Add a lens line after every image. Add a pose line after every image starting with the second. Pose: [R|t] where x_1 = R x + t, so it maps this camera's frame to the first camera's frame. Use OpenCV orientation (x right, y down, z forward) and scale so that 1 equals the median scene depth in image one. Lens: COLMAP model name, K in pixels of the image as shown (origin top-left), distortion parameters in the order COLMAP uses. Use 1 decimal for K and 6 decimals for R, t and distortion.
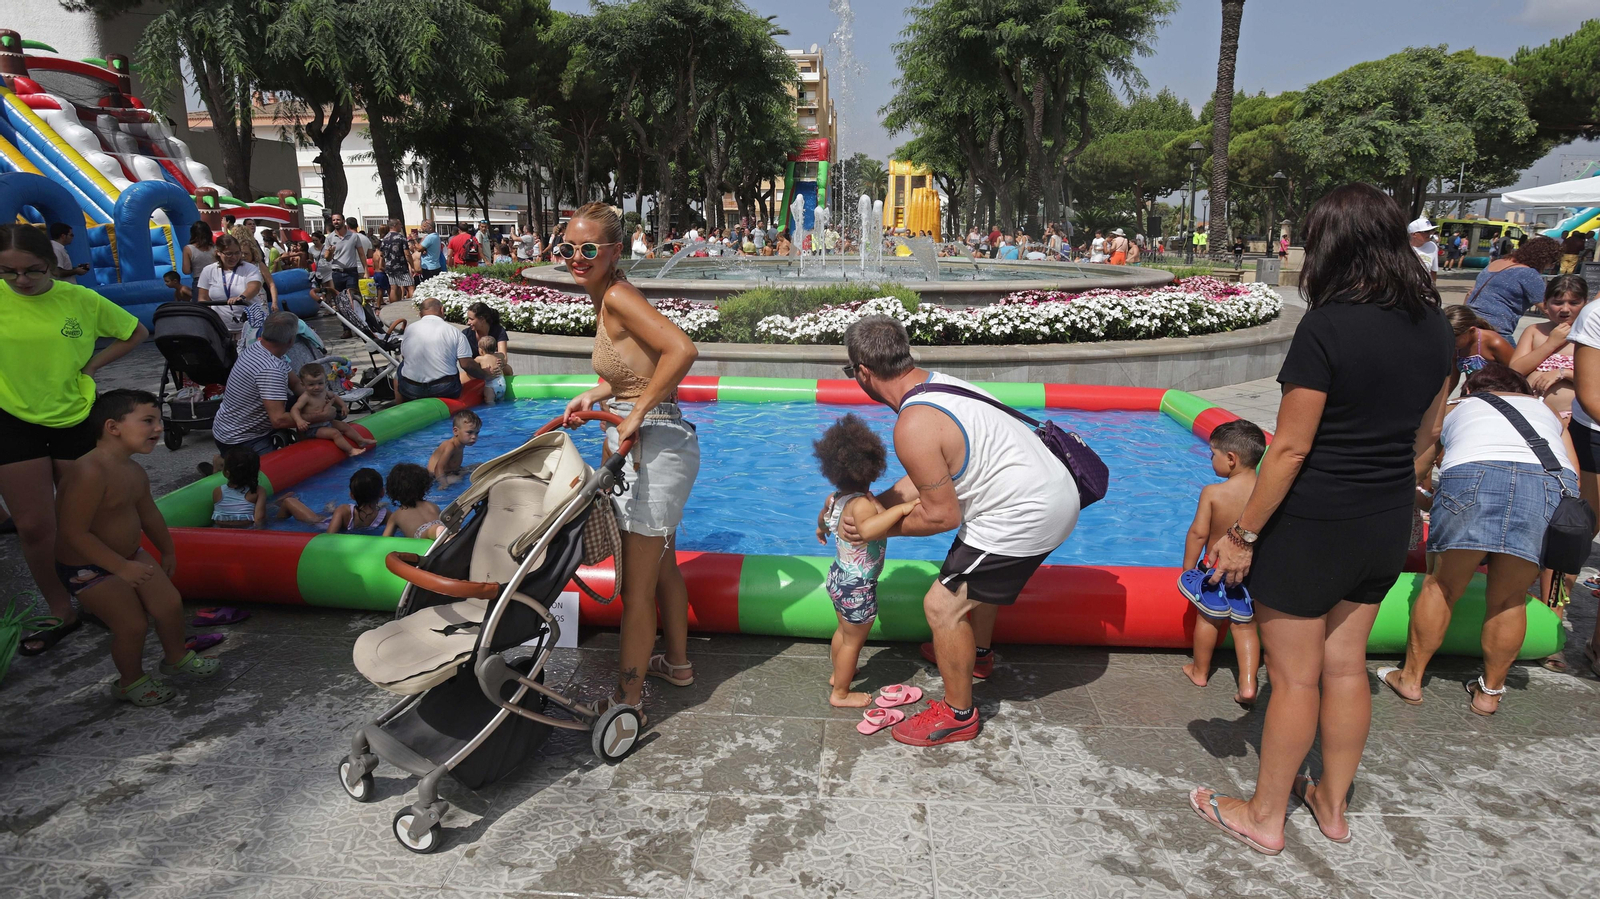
lens RADIAL K [[777.3, 0, 798.3], [0, 777.3, 420.0], [0, 0, 1]] dist [-0.063695, 0.017445]
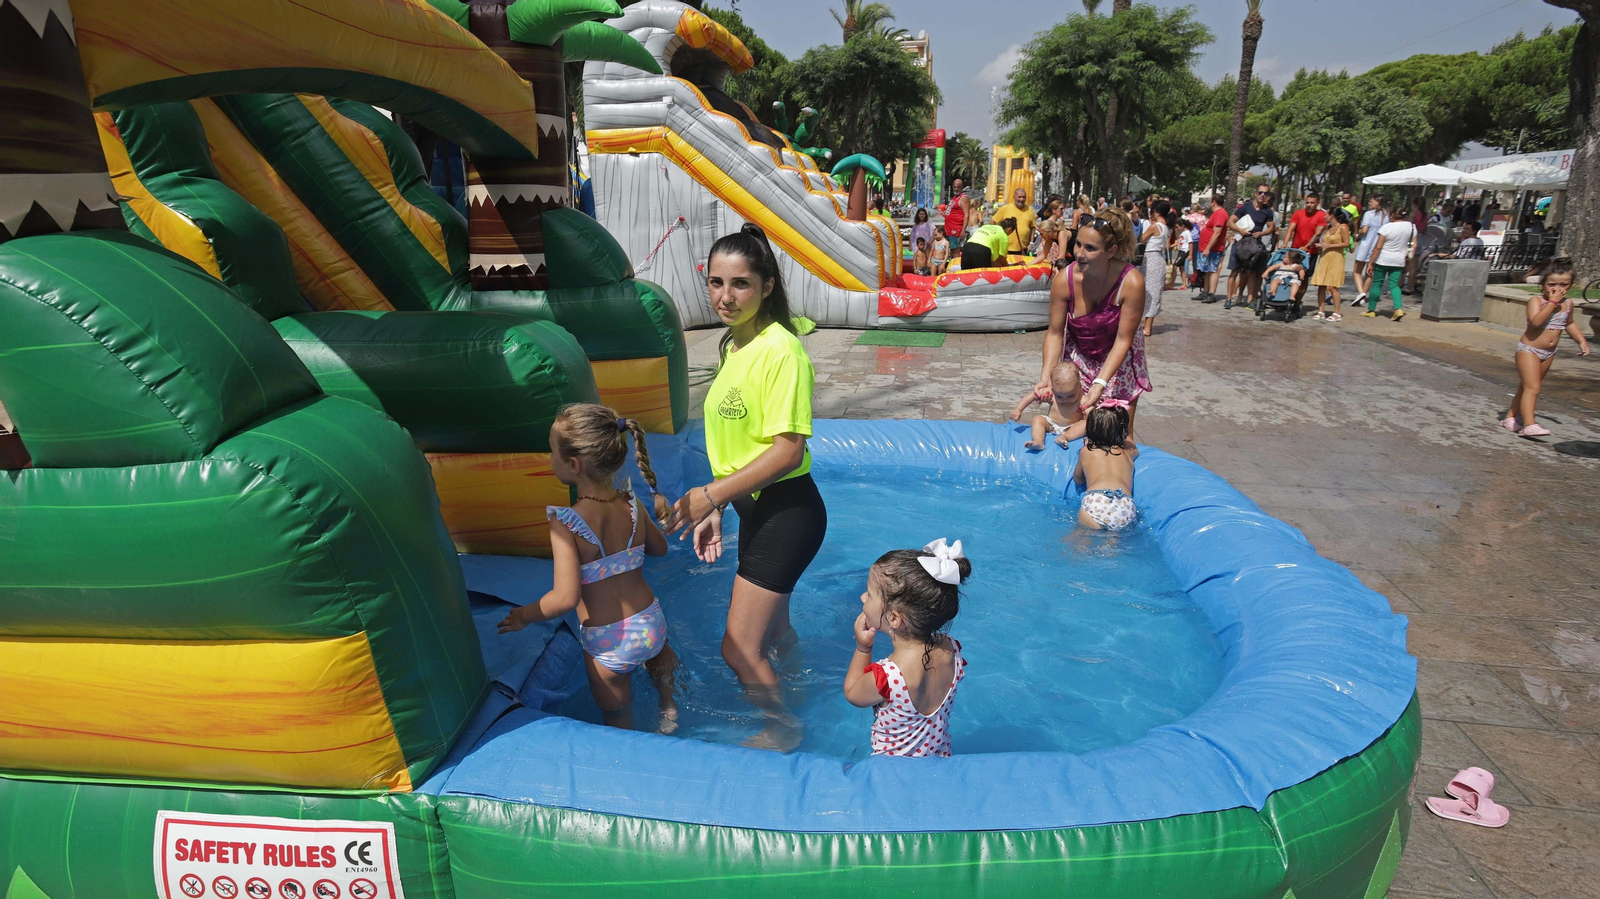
lens RADIAL K [[723.7, 0, 800.0], [0, 723.7, 449.5], [0, 0, 1]] dist [-0.045577, 0.012857]
pose [[0.992400, 0.028832, -0.119628, -0.055059], [-0.018573, 0.996121, 0.086008, 0.073298], [0.121644, -0.083132, 0.989086, -0.290508]]
